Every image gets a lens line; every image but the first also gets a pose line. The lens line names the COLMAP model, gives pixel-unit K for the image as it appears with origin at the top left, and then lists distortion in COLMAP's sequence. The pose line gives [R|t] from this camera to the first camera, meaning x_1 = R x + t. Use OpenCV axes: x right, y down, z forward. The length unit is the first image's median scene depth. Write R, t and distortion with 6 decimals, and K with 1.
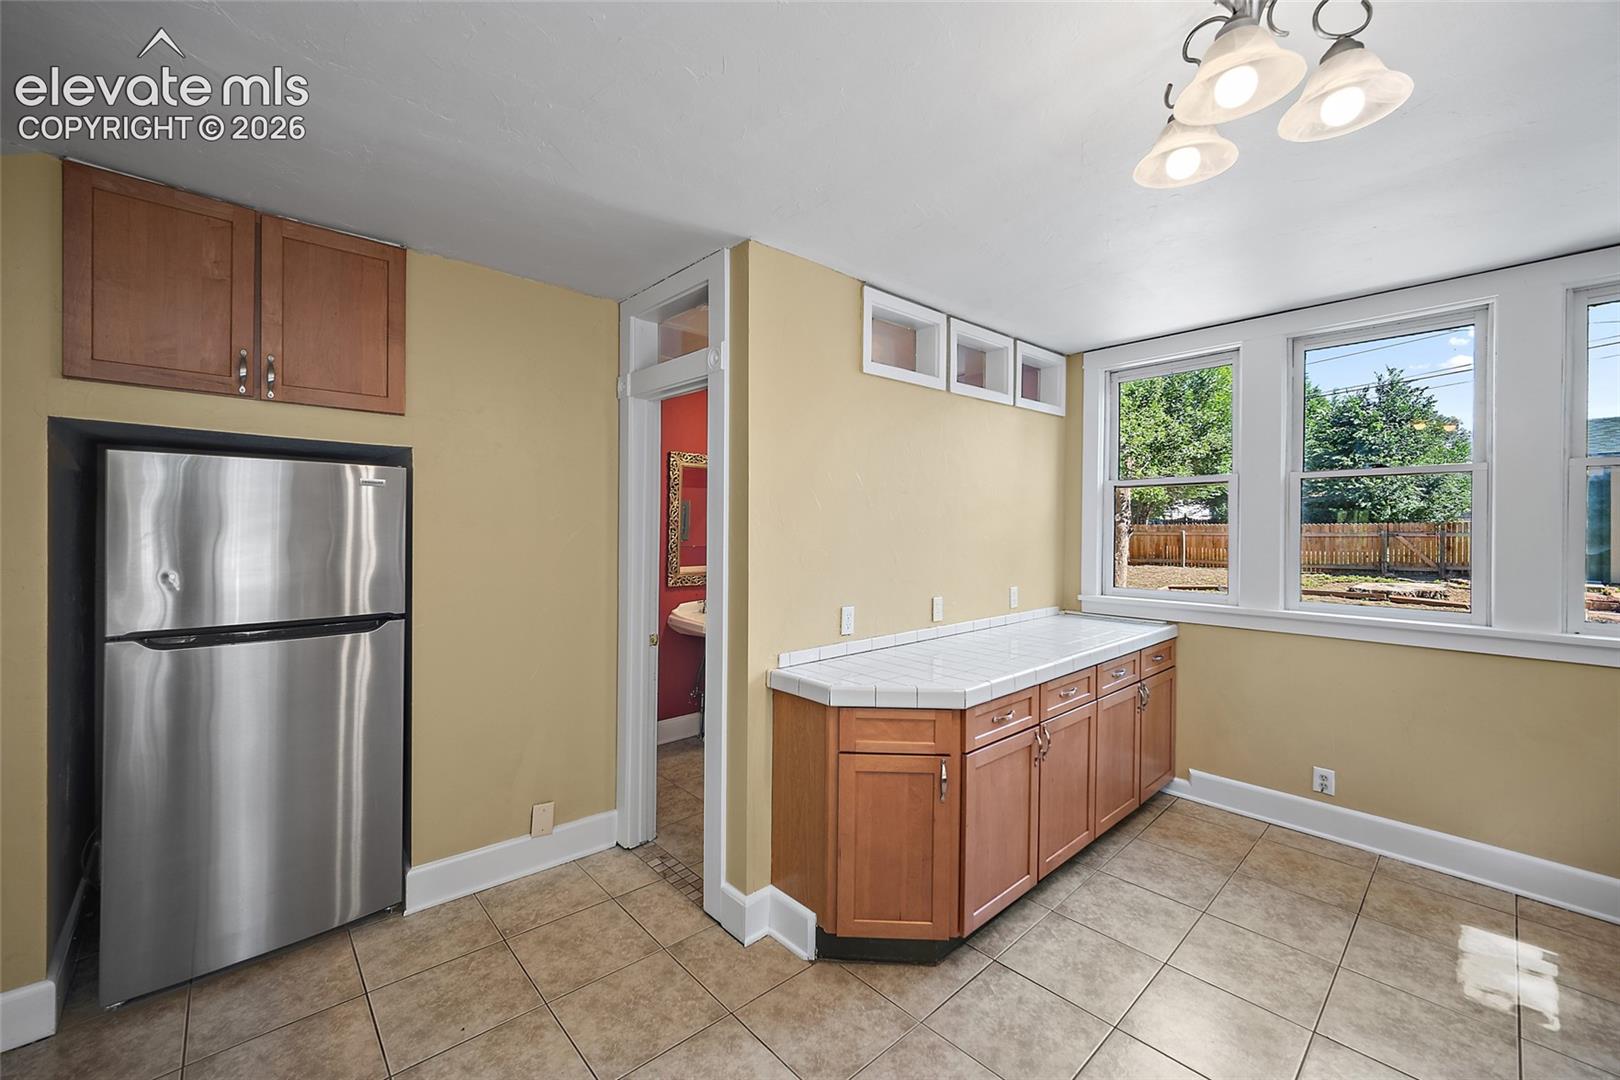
lens RADIAL K [[642.7, 0, 813.1], [0, 642.7, 527.9], [0, 0, 1]] dist [-0.003980, 0.000703]
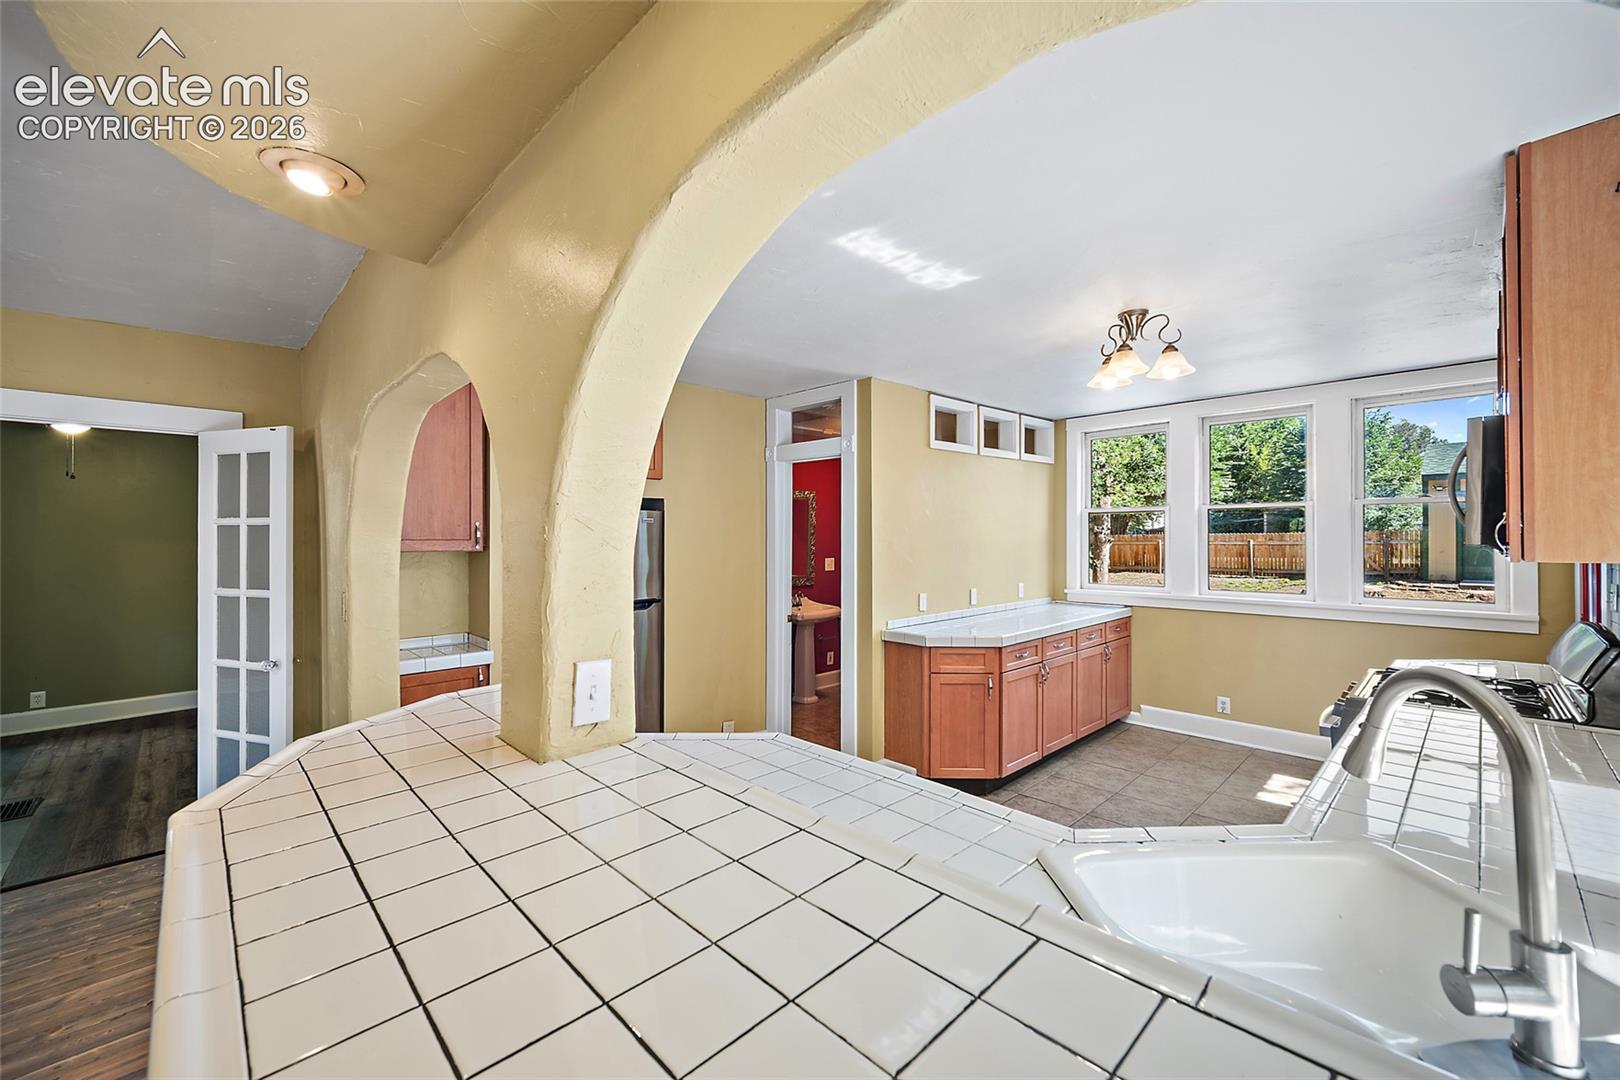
lens RADIAL K [[642.7, 0, 812.3], [0, 642.7, 534.4], [0, 0, 1]] dist [-0.003980, 0.000703]
pose [[0.999794, -0.008353, 0.018480, -0.238452], [0.008501, 0.999932, -0.007939, -0.014707], [-0.018413, 0.008094, 0.999798, -0.576828]]
